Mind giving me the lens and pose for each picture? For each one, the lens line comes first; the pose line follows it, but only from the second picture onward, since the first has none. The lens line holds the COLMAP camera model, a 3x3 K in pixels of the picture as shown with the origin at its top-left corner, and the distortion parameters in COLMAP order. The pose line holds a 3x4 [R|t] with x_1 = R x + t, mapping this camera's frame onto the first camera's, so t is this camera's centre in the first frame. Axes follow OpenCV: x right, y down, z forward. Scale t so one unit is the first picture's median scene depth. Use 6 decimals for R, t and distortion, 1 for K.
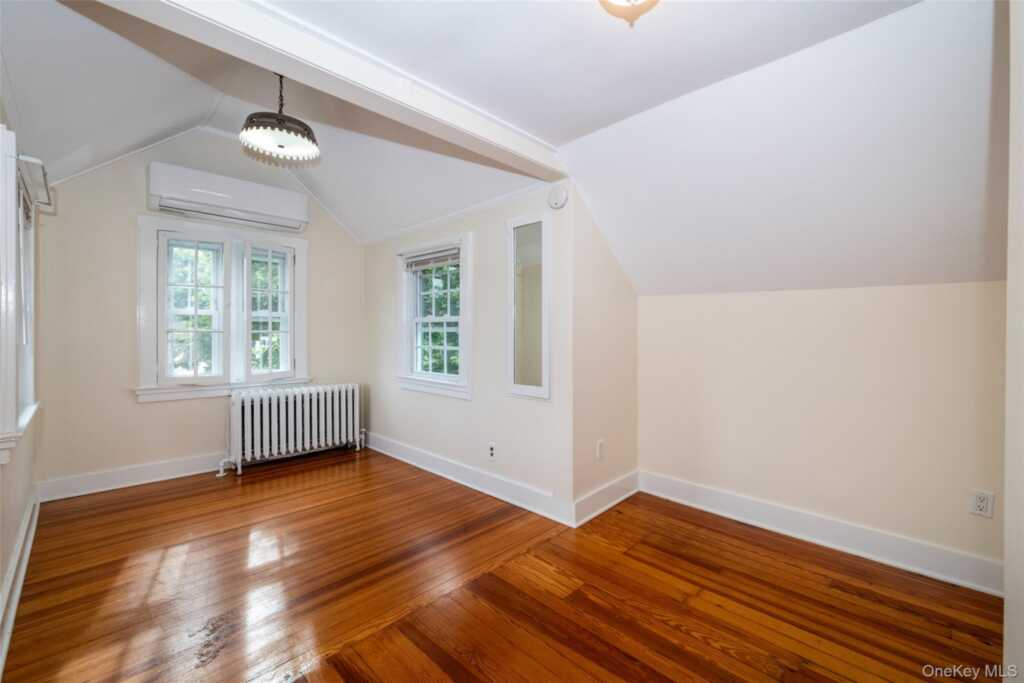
lens RADIAL K [[424.6, 0, 493.1], [0, 424.6, 337.0], [0, 0, 1]] dist [-0.000646, -0.000995]
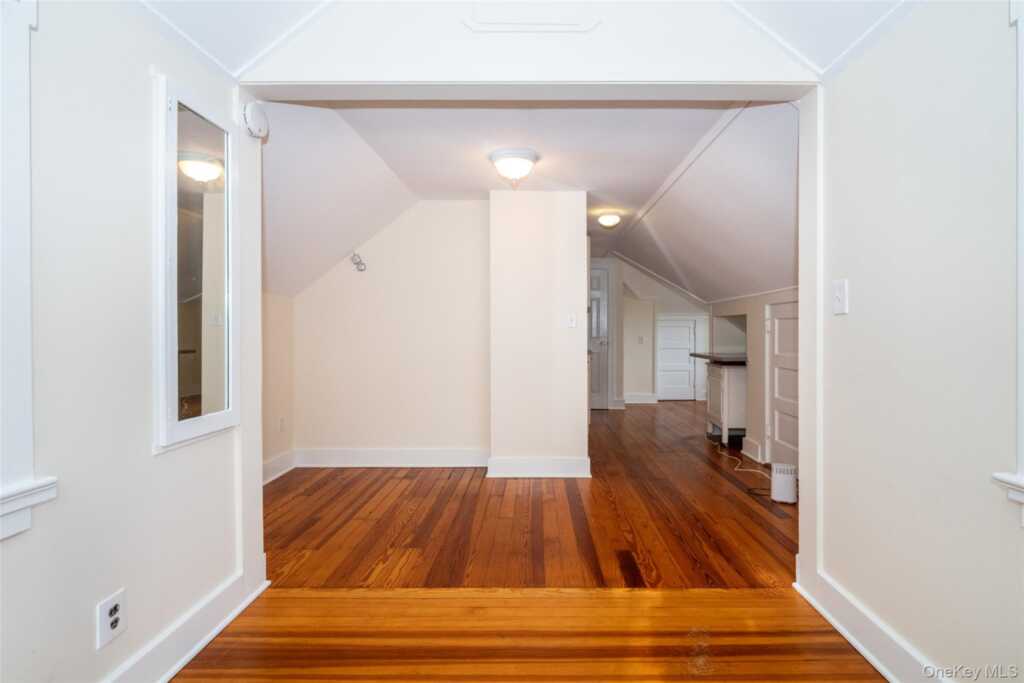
lens RADIAL K [[494.9, 0, 514.6], [0, 494.9, 337.9], [0, 0, 1]] dist [0.001978, 0.000989]
pose [[-0.702626, -0.006661, 0.711528, -0.507734], [0.003774, 0.999907, 0.013088, 0.005684], [-0.711549, 0.011881, -0.702536, 0.908608]]
